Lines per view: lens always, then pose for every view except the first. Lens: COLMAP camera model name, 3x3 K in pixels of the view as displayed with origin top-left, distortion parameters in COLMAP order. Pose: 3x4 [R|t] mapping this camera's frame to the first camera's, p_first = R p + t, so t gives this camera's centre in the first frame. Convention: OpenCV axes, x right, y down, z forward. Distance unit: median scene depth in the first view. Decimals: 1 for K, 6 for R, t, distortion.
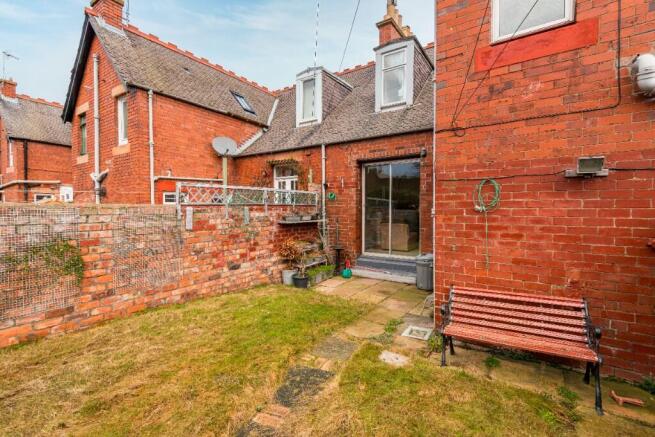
lens RADIAL K [[295.2, 0, 331.8], [0, 295.2, 216.5], [0, 0, 1]] dist [-0.001794, -0.000682]
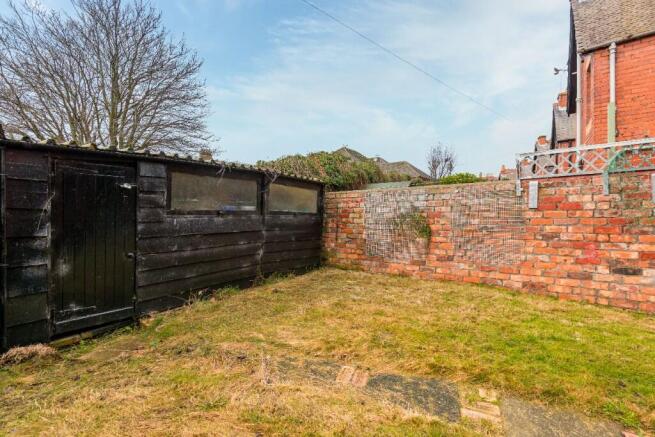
lens RADIAL K [[295.2, 0, 331.8], [0, 295.2, 216.5], [0, 0, 1]] dist [-0.001794, -0.000682]
pose [[-0.050419, 0.013905, -0.998631, 0.386189], [-0.009439, 0.999852, 0.014398, 0.062064], [0.998684, 0.010152, -0.050280, 0.477596]]
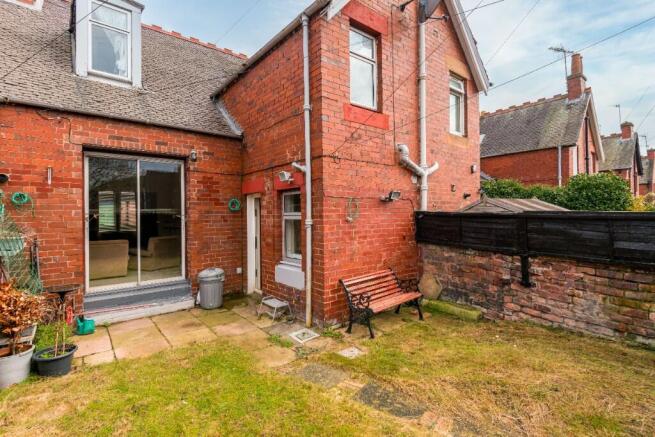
lens RADIAL K [[311.0, 0, 330.1], [0, 311.0, 209.5], [0, 0, 1]] dist [0.003262, 0.000377]
pose [[0.288849, 0.011895, 0.957301, -0.675846], [0.031254, 0.999273, -0.021847, -0.032164], [-0.956864, 0.036230, 0.288267, 0.498275]]
